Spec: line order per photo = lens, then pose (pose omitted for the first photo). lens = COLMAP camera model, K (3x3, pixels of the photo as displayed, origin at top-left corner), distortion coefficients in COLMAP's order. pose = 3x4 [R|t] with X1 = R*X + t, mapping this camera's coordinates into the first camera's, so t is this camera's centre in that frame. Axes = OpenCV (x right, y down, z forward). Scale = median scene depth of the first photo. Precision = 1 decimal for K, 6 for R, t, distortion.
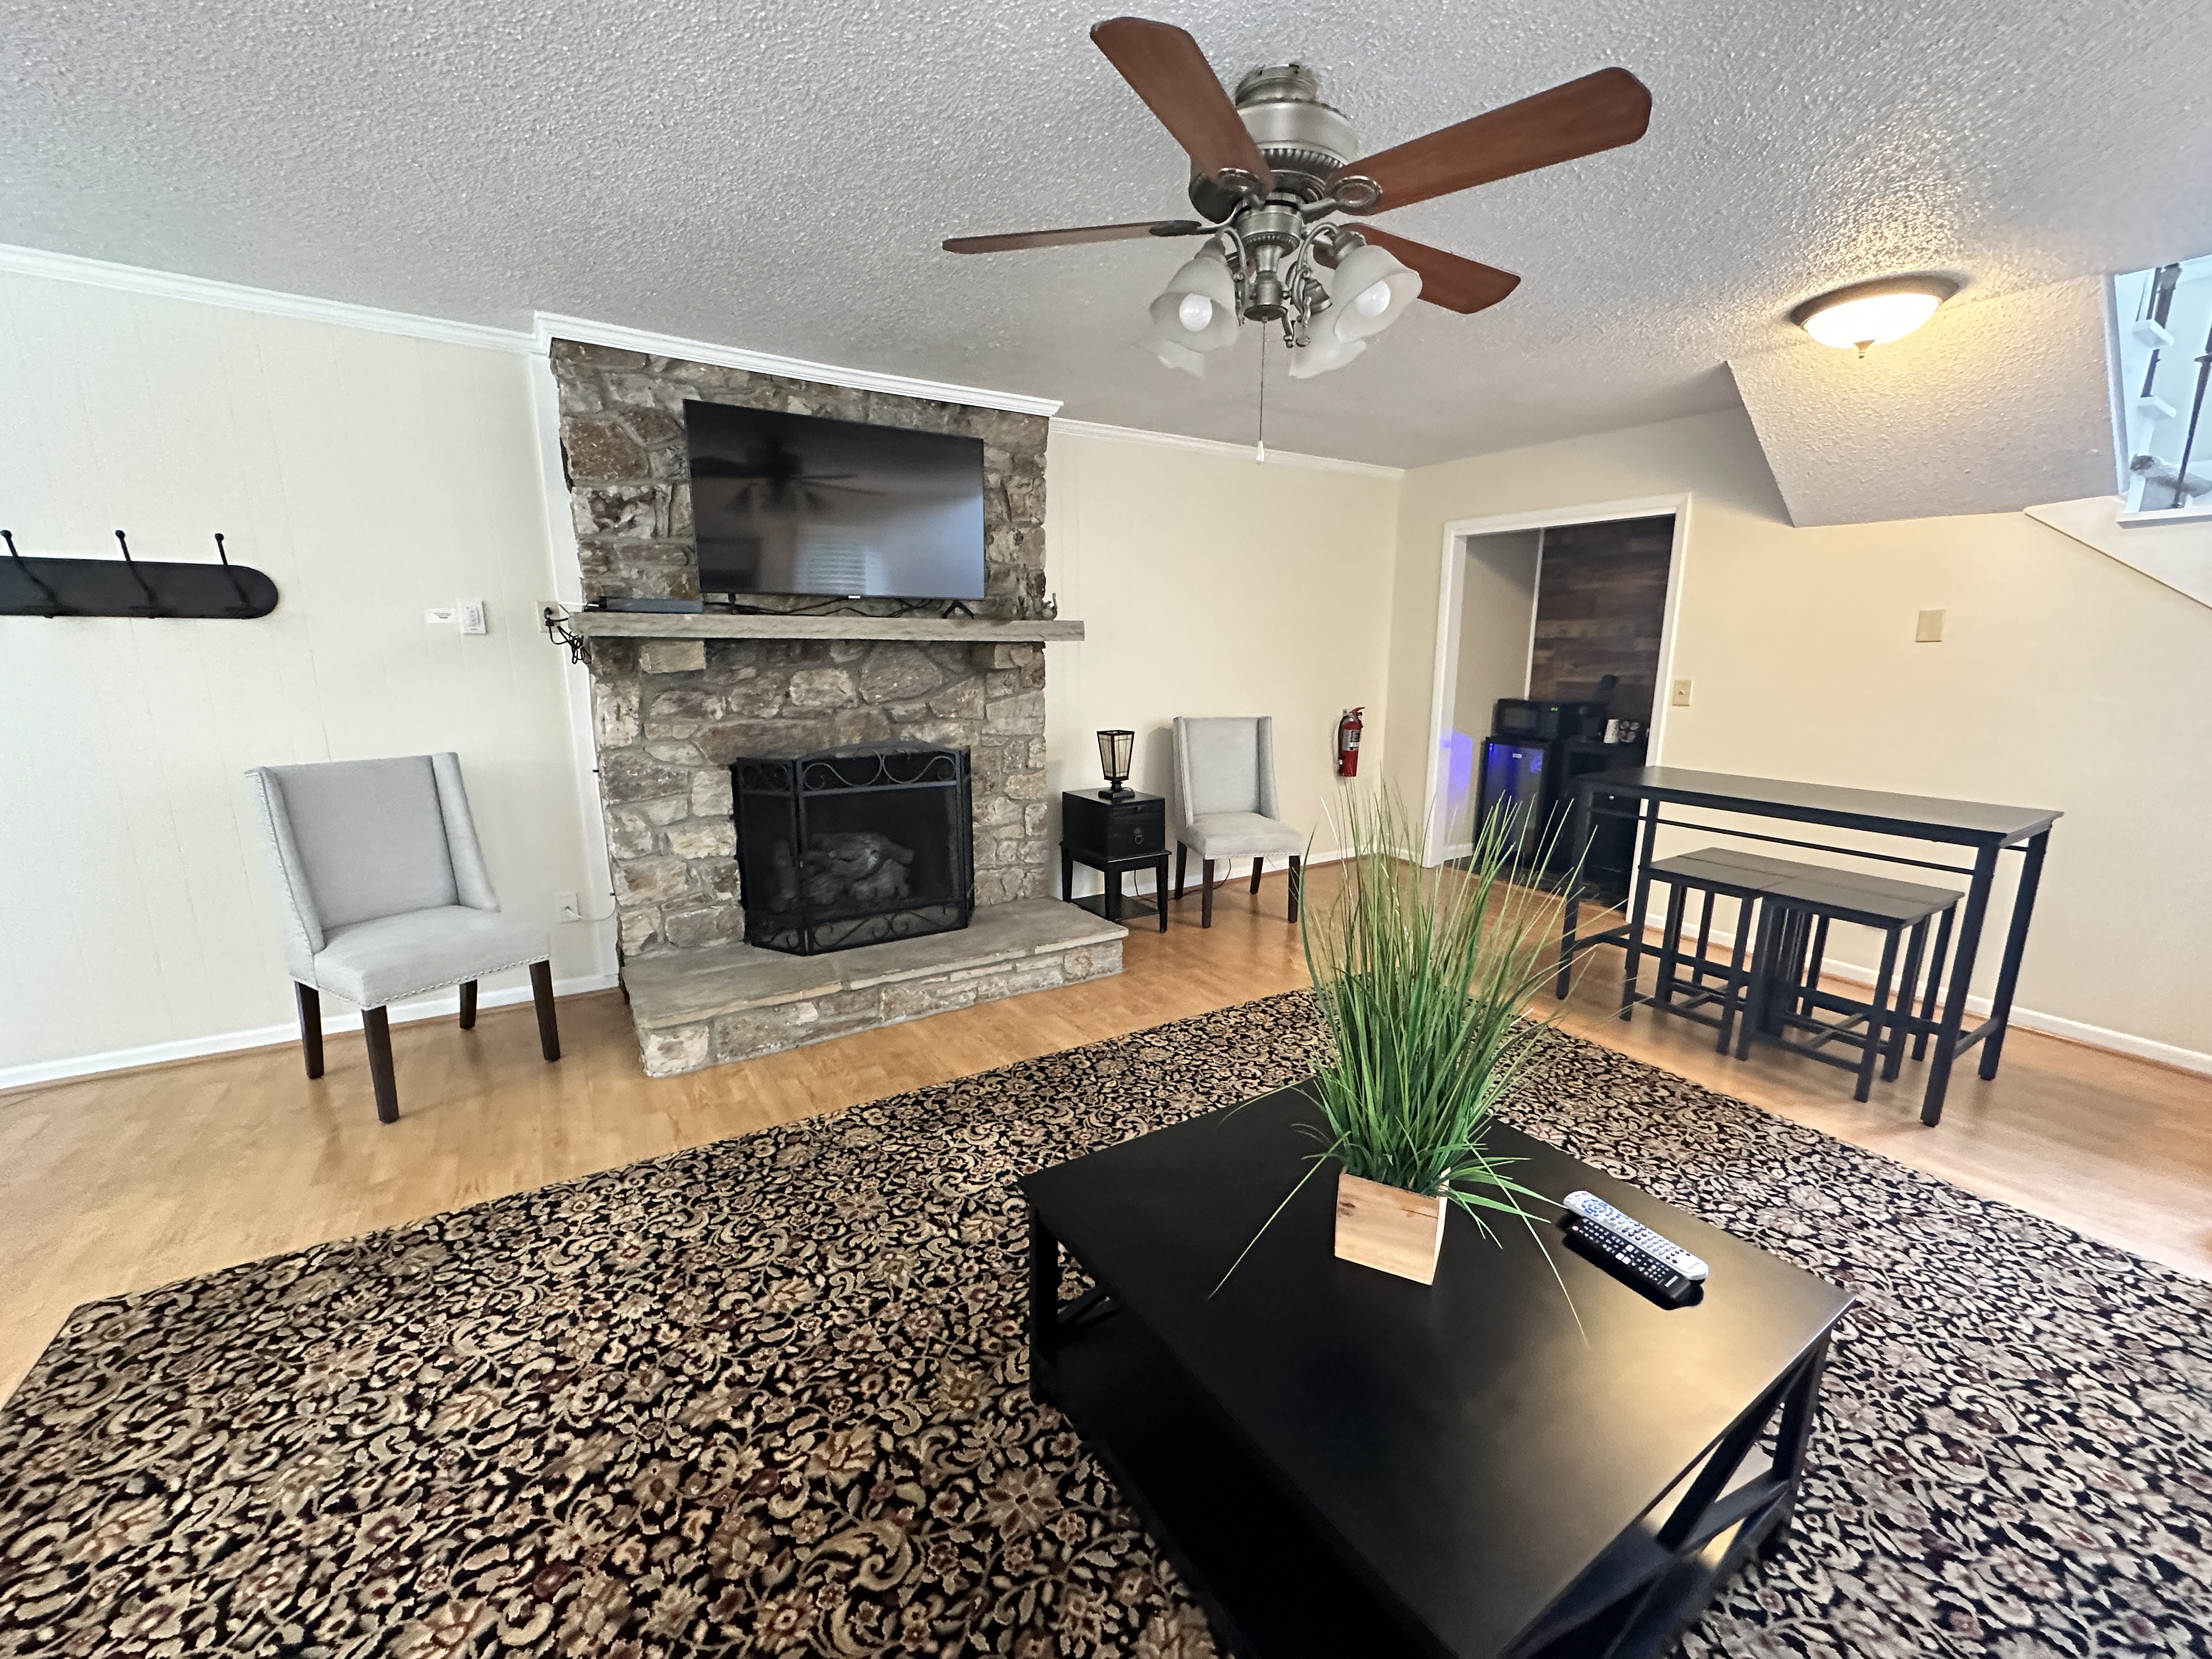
lens RADIAL K [[894.4, 0, 1107.1], [0, 894.4, 833.7], [0, 0, 1]] dist [-0.004755, -0.000750]
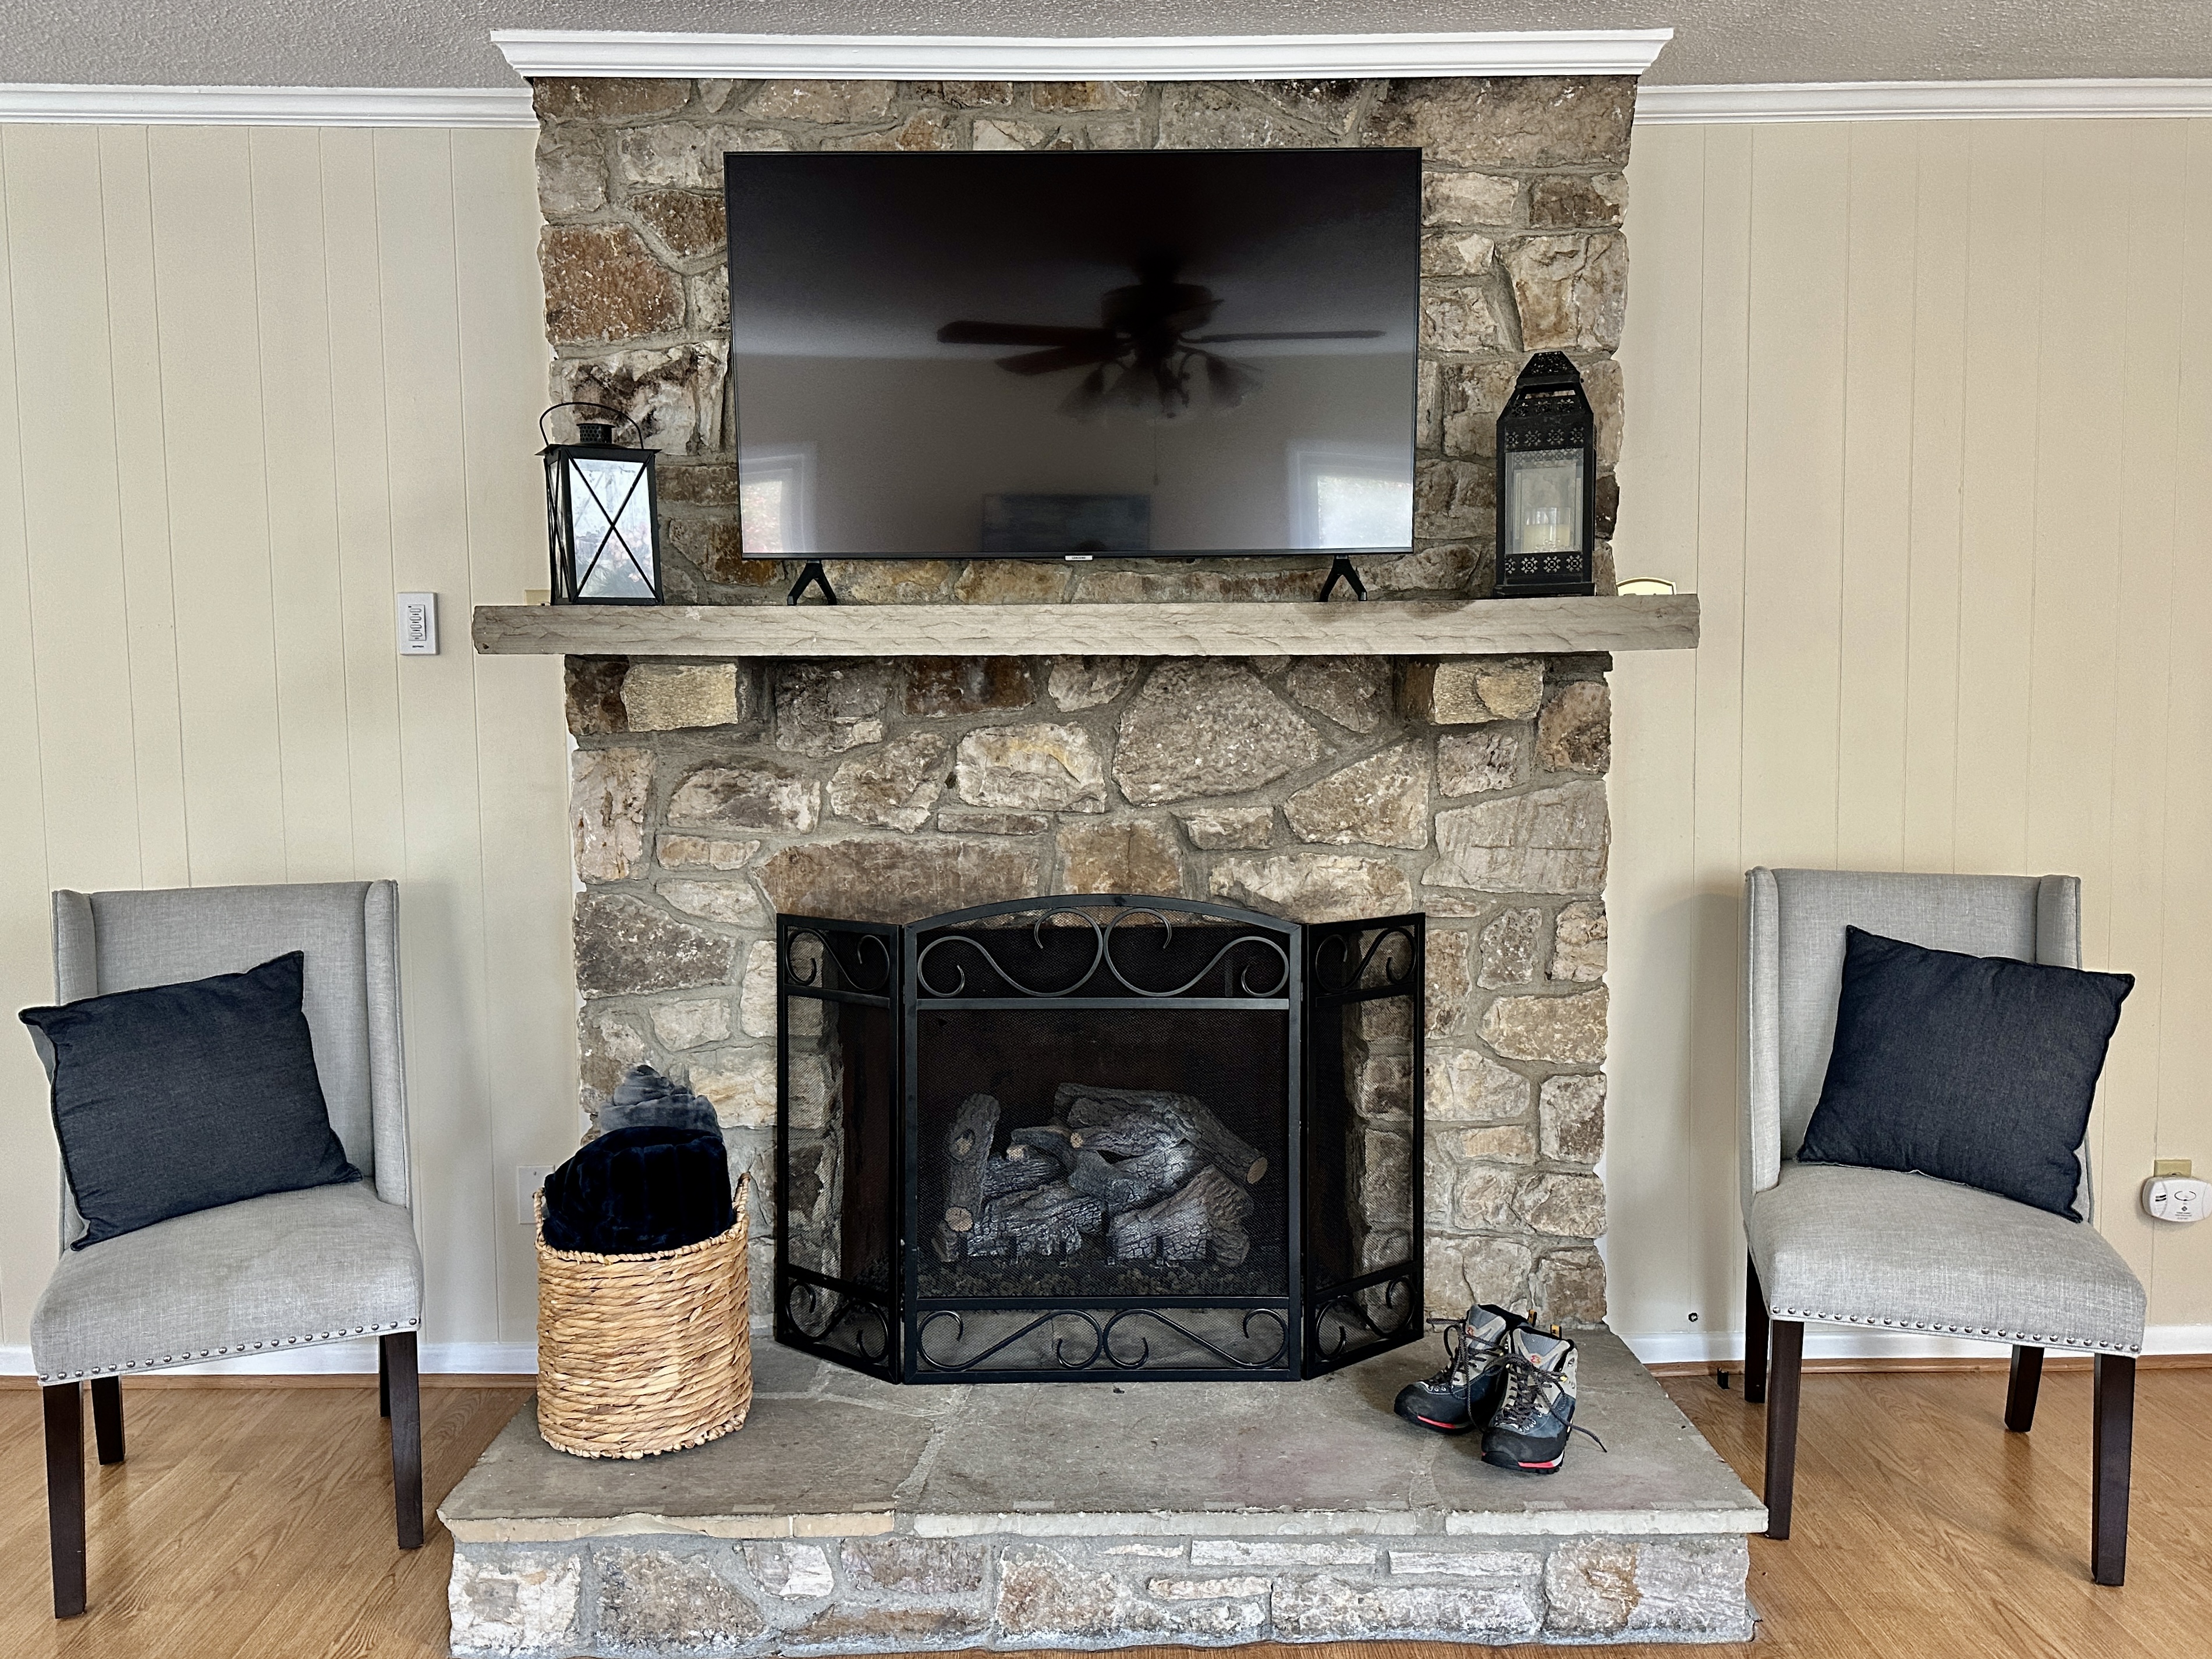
lens RADIAL K [[1603.7, 0, 1109.6], [0, 1603.7, 819.6], [0, 0, 1]] dist [0.004407, -0.003268]
pose [[0.847509, 0.038415, -0.529389, 0.131955], [-0.098226, 0.991501, -0.085304, -0.077402], [0.521613, 0.124296, 0.844080, 0.379580]]
